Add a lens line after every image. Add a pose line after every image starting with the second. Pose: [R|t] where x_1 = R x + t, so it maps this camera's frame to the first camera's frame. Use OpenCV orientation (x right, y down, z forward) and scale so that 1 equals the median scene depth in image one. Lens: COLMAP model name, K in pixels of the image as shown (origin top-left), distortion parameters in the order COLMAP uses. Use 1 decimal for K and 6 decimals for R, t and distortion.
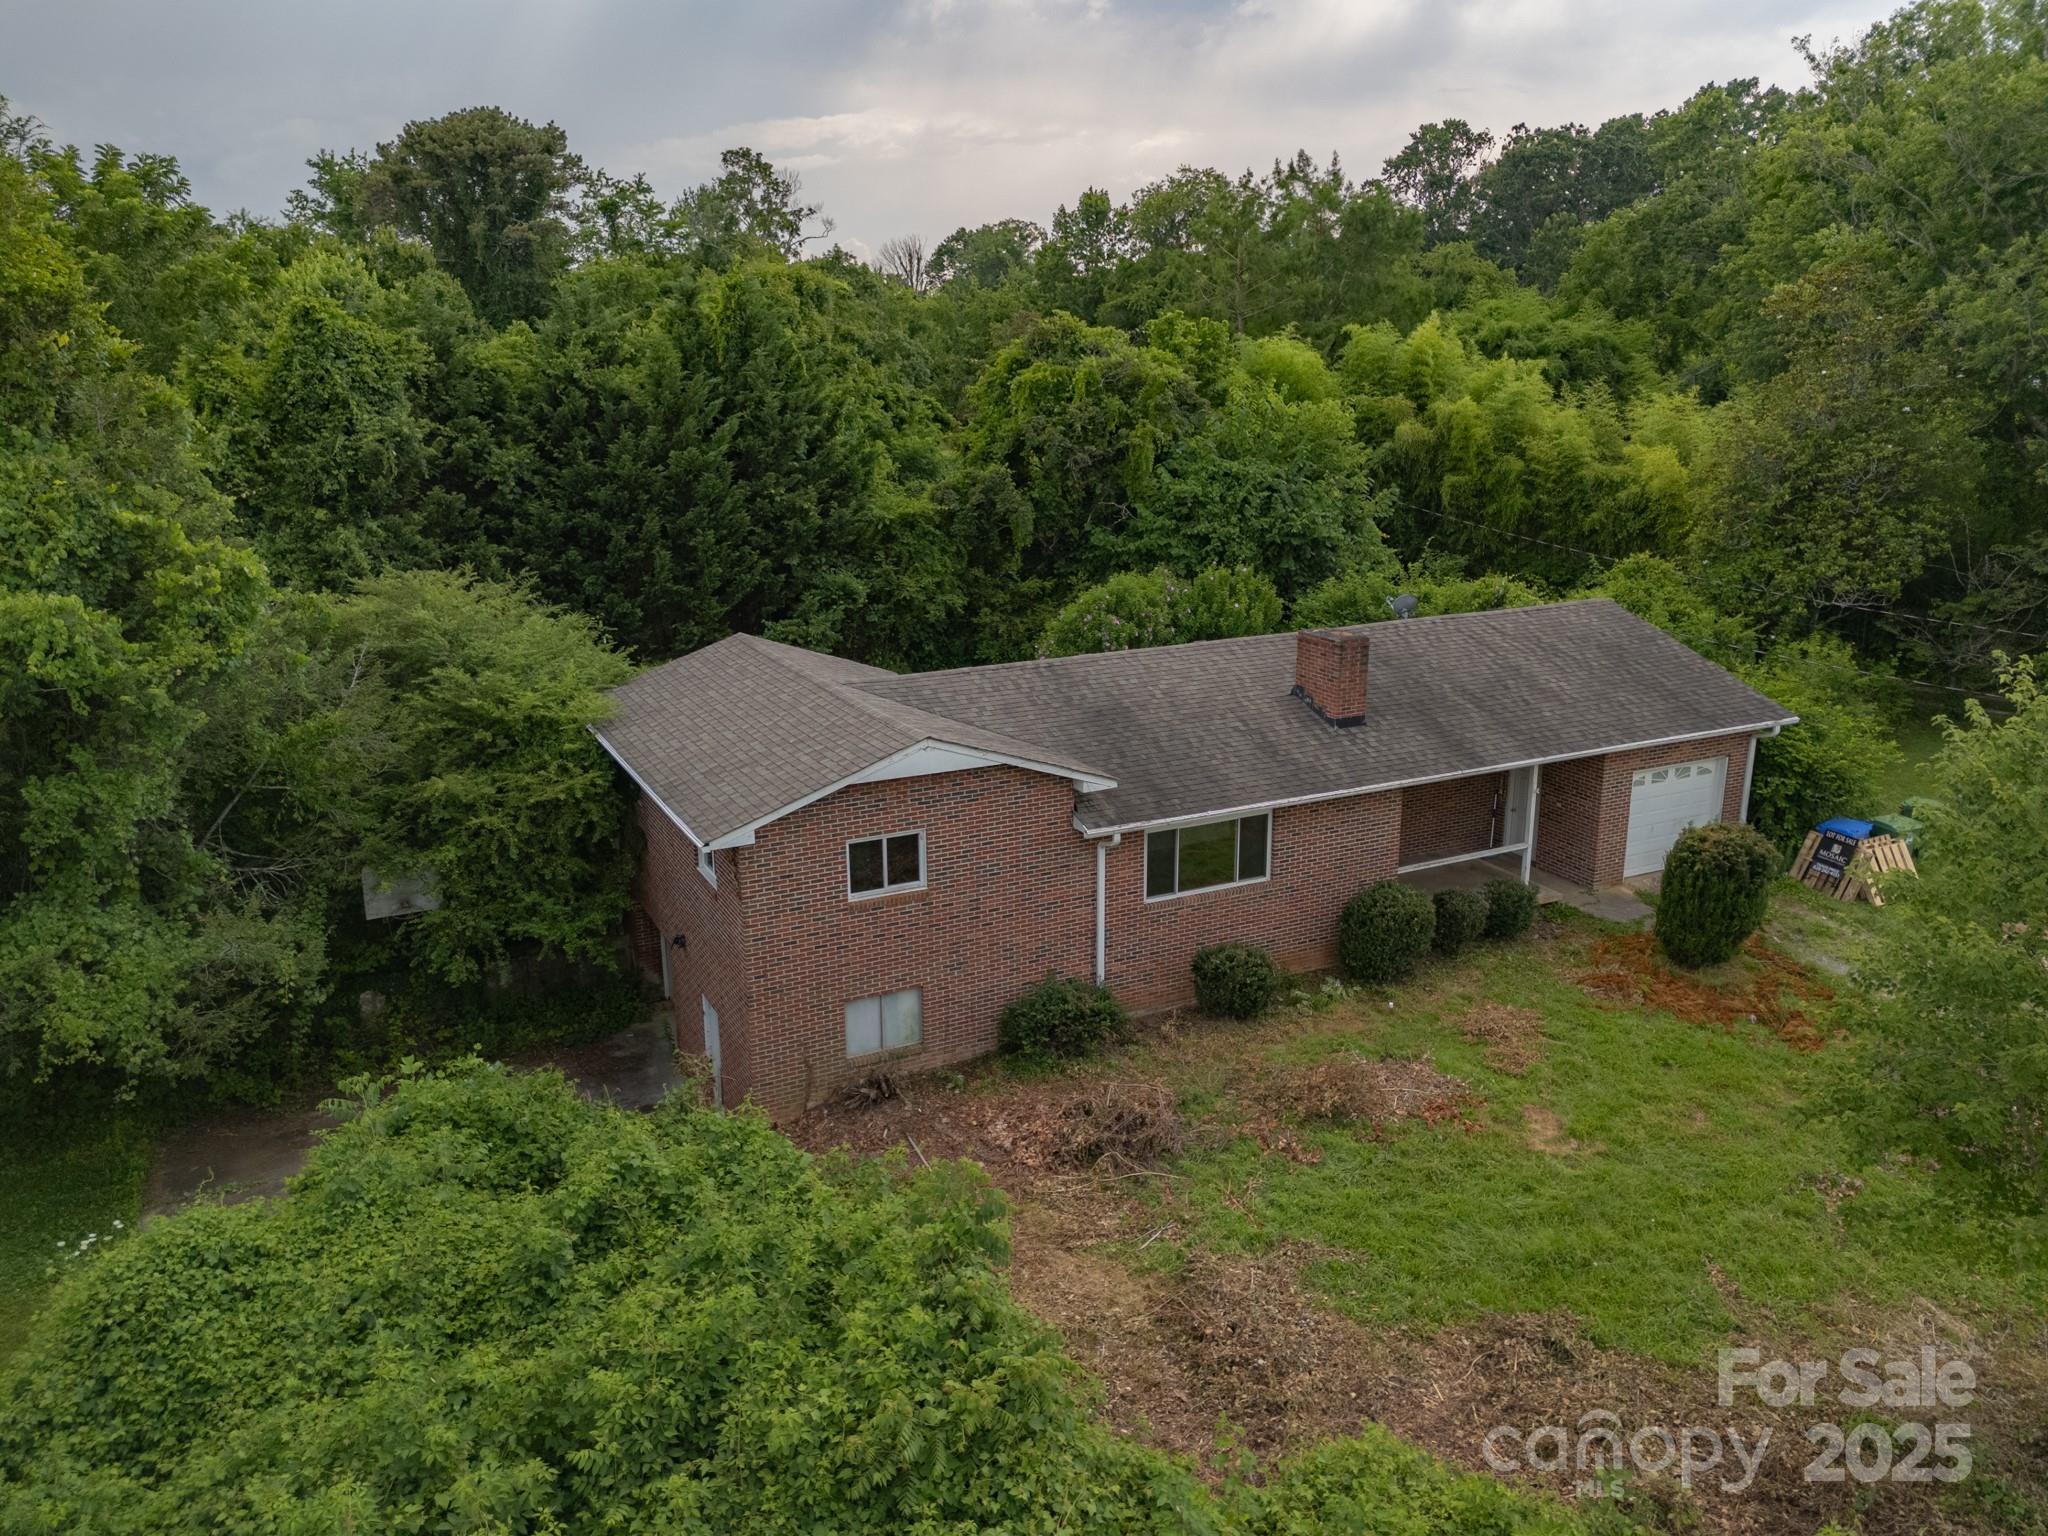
lens RADIAL K [[1484.1, 0, 1025.0], [0, 1484.1, 765.6], [0, 0, 1]] dist [0.058484, -0.047695]
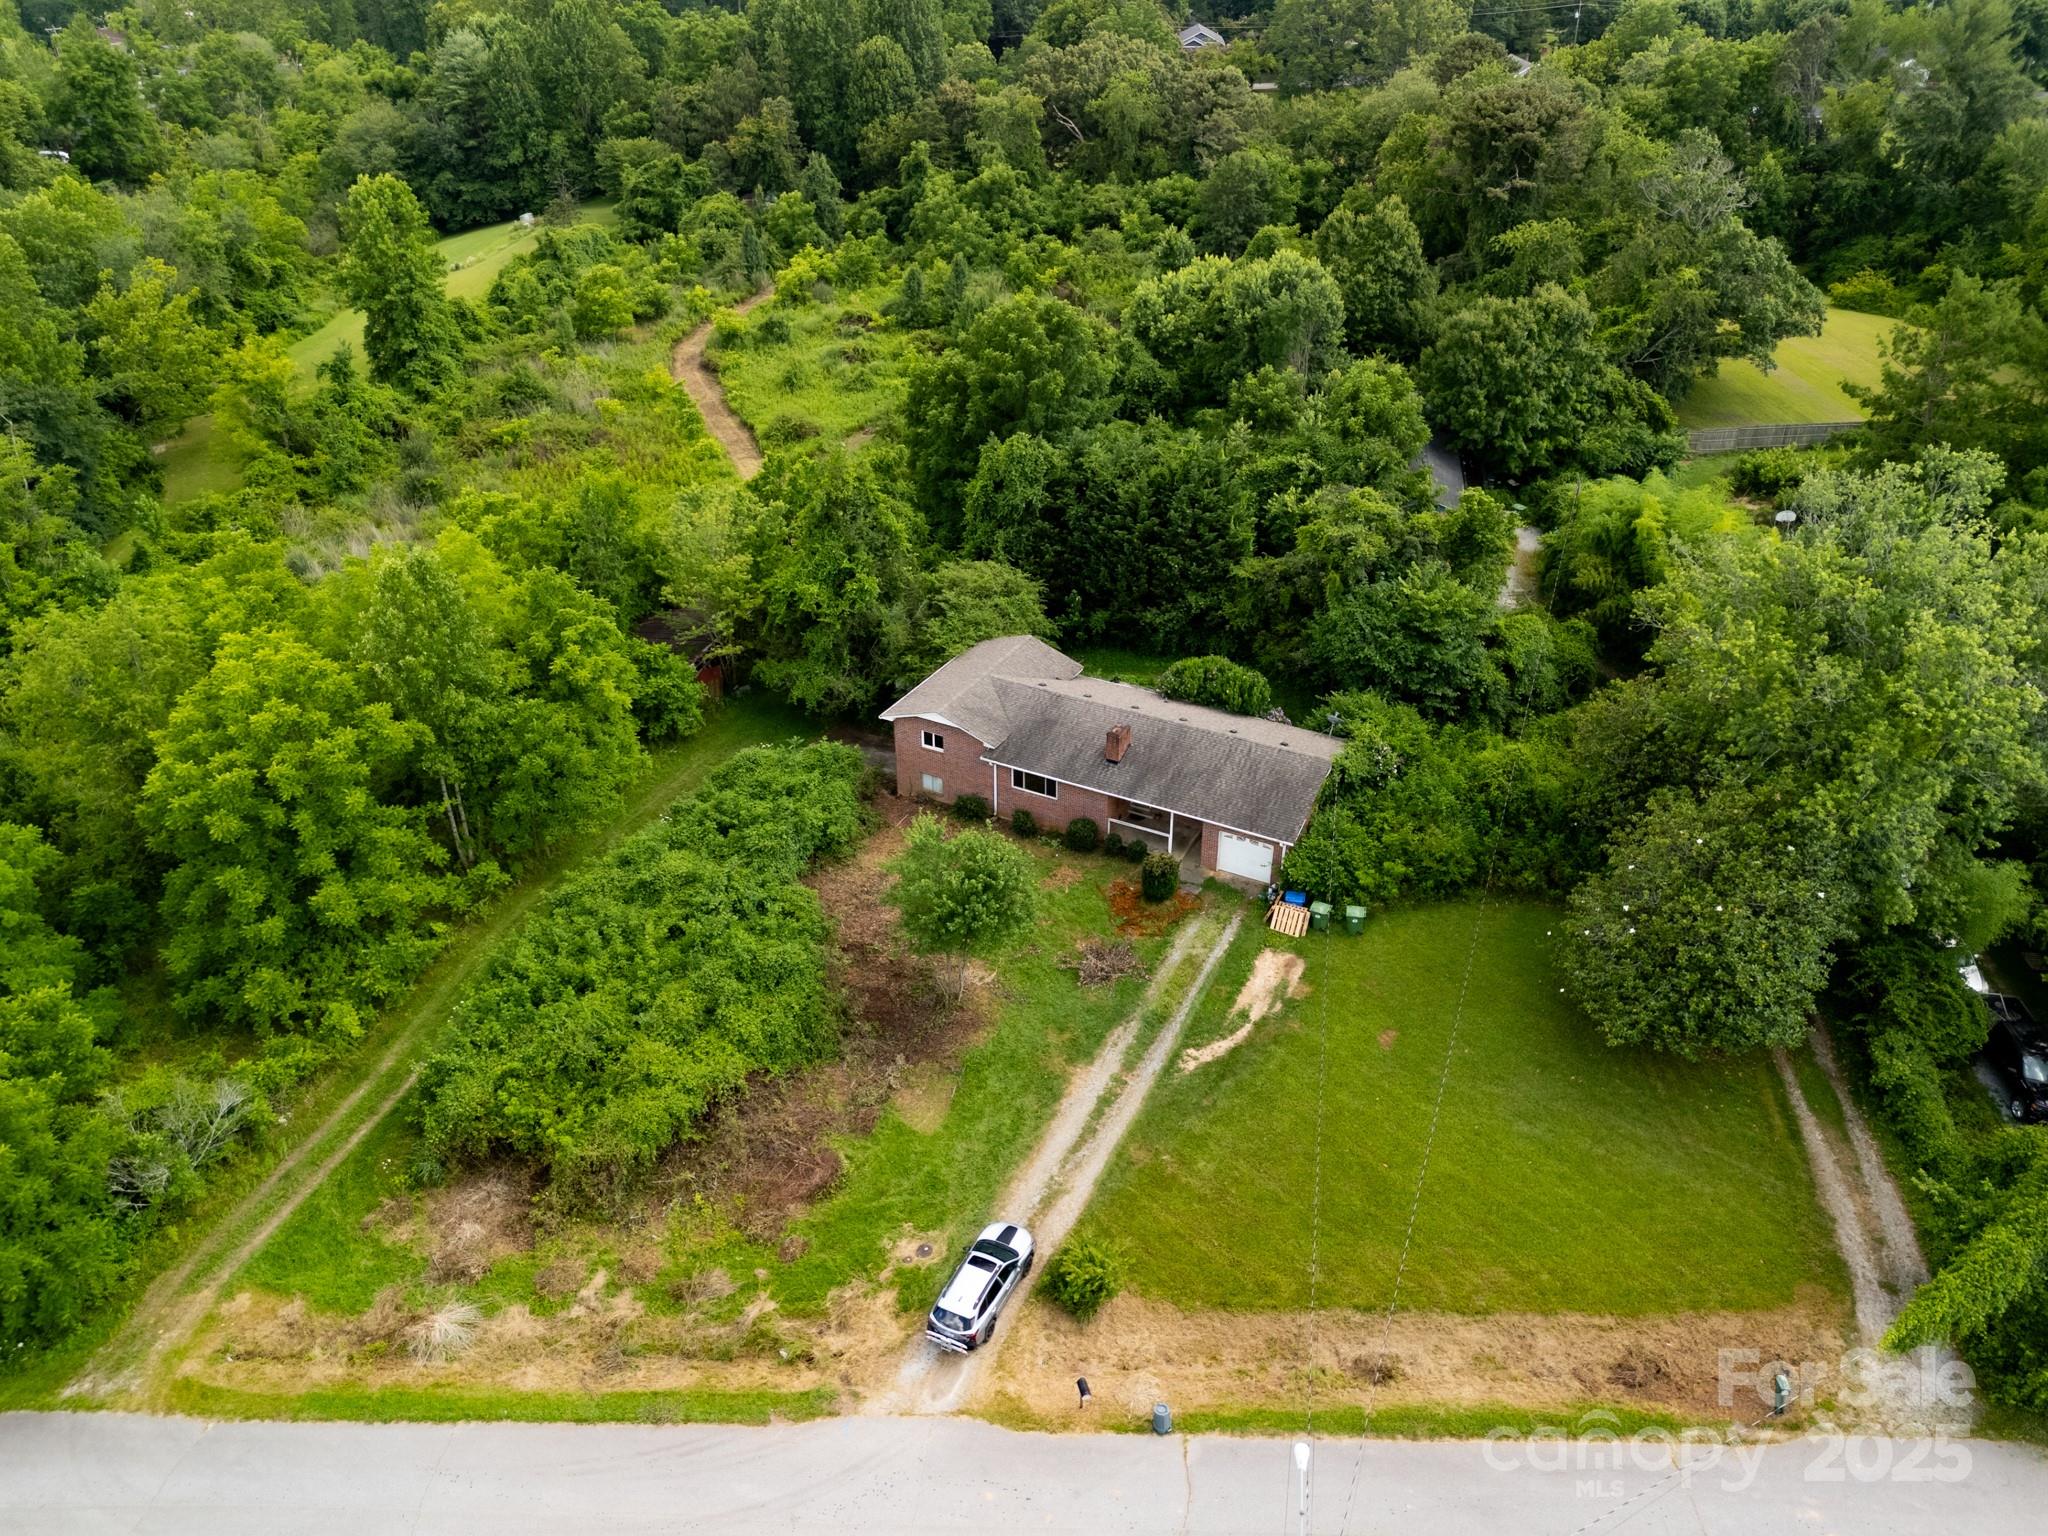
lens RADIAL K [[1453.6, 0, 1024.0], [0, 1453.6, 768.0], [0, 0, 1]] dist [0.046037, -0.001491]
pose [[0.582757, 0.433513, -0.687358, 2.286386], [-0.216077, 0.898039, 0.383193, -1.169249], [0.783394, -0.074786, 0.617010, -0.859934]]
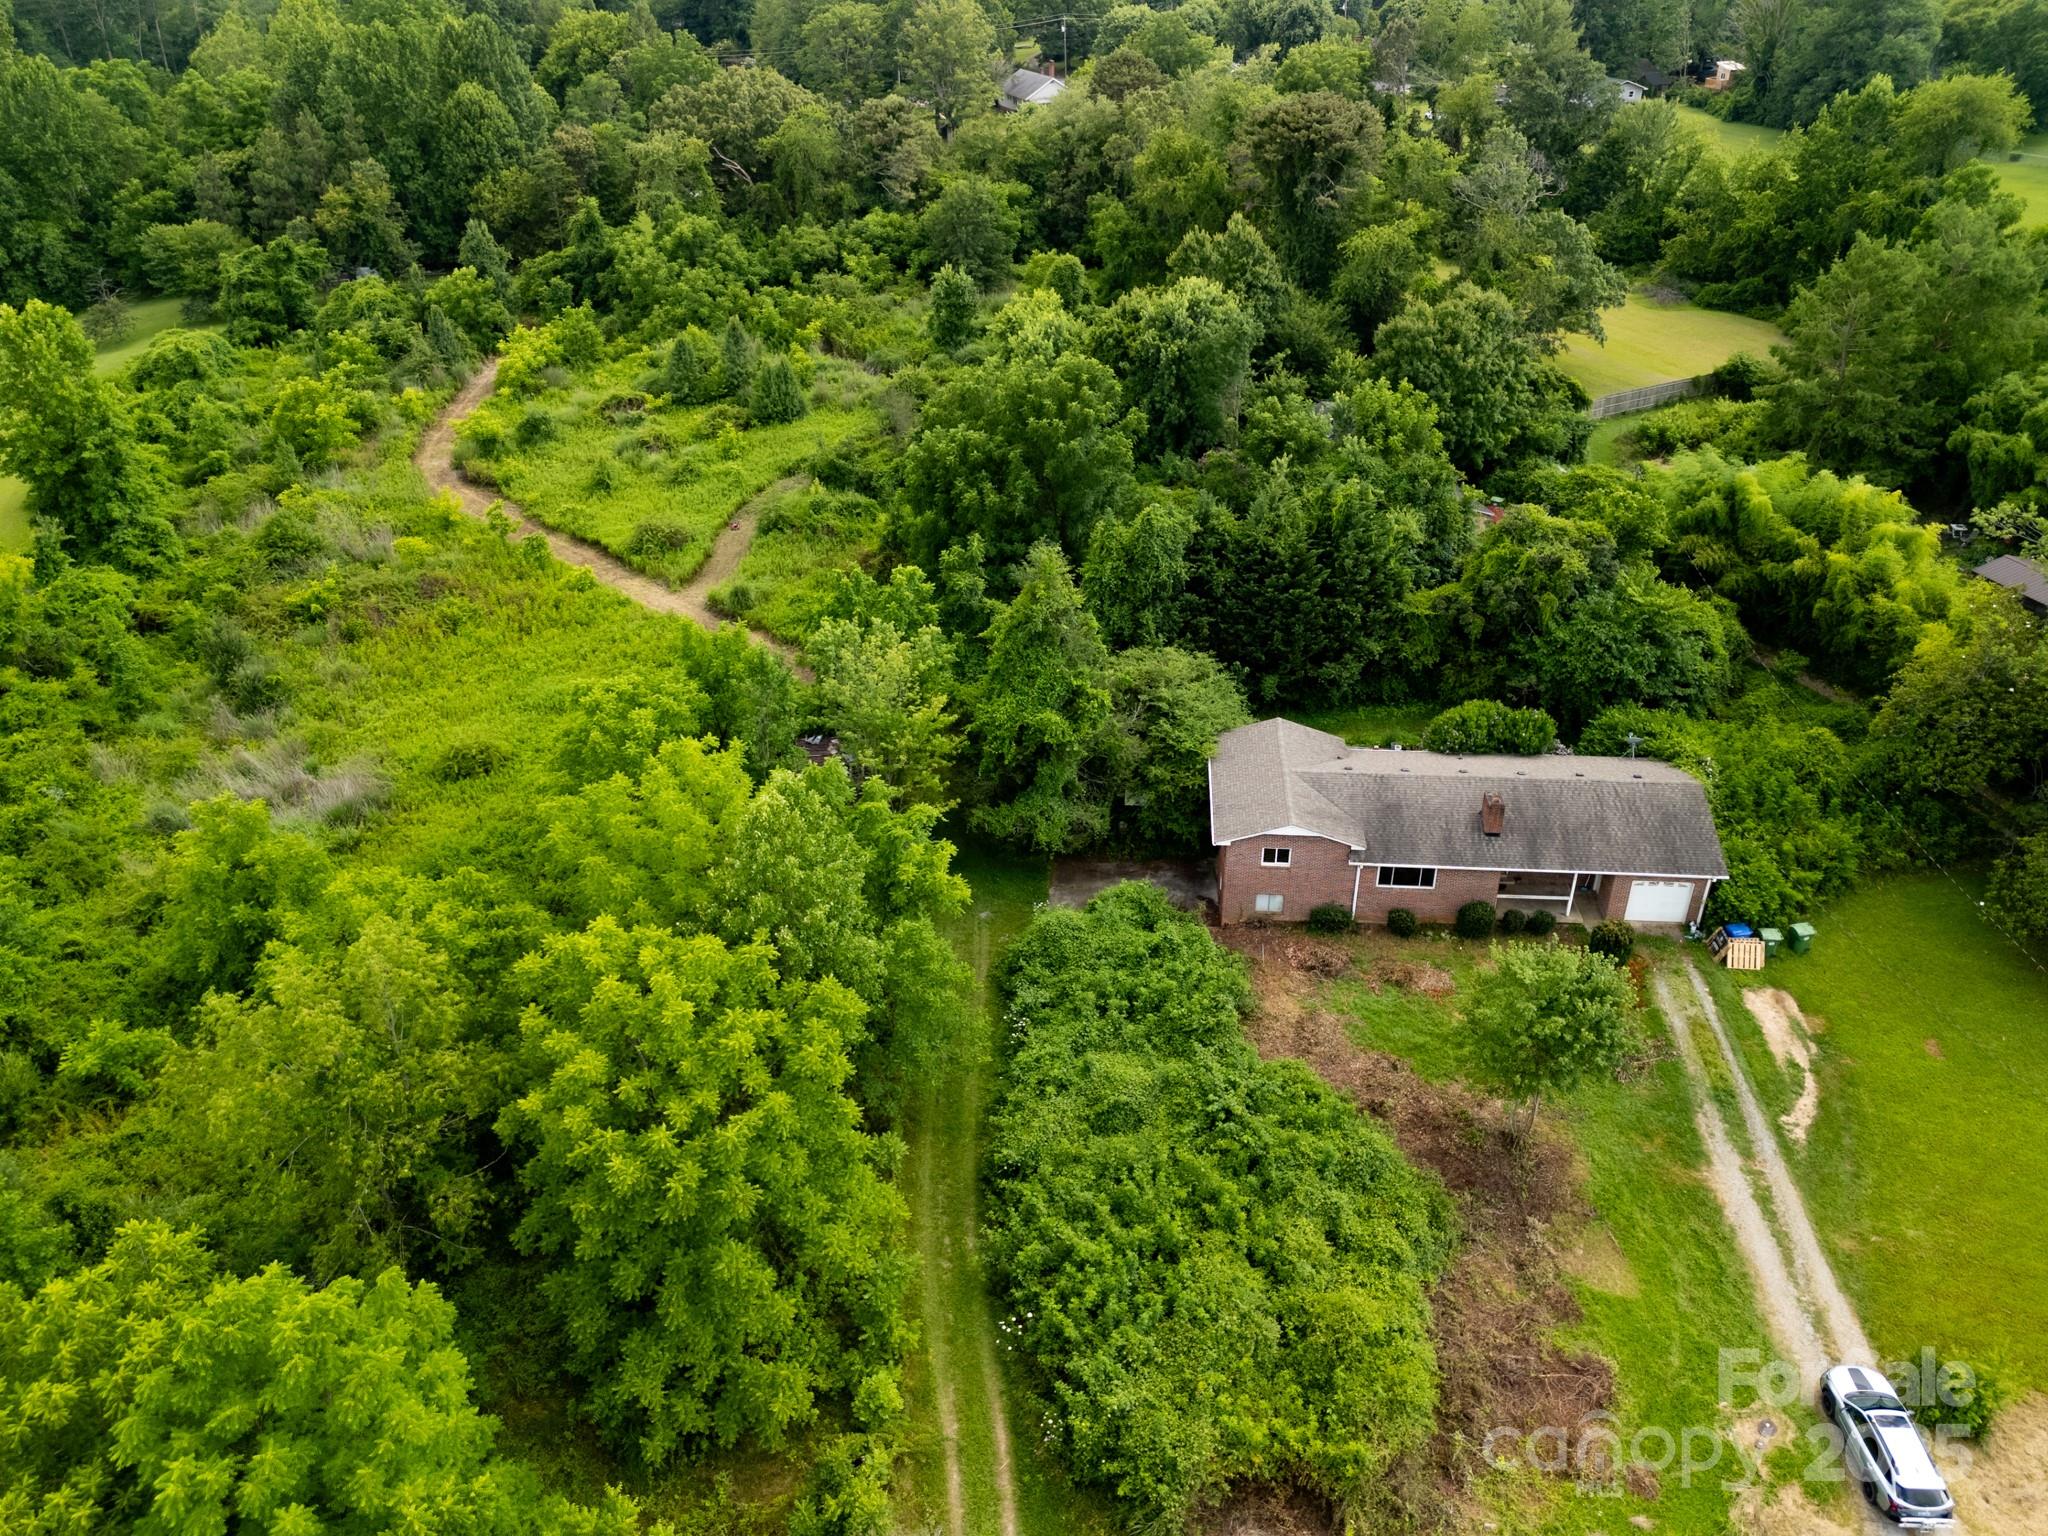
lens RADIAL K [[1484.1, 0, 1025.0], [0, 1484.1, 765.6], [0, 0, 1]] dist [0.058484, -0.047695]
pose [[0.853934, 0.261853, -0.449700, 0.763128], [-0.128615, 0.943565, 0.305195, -0.943252], [0.504238, -0.202778, 0.839420, -1.707864]]
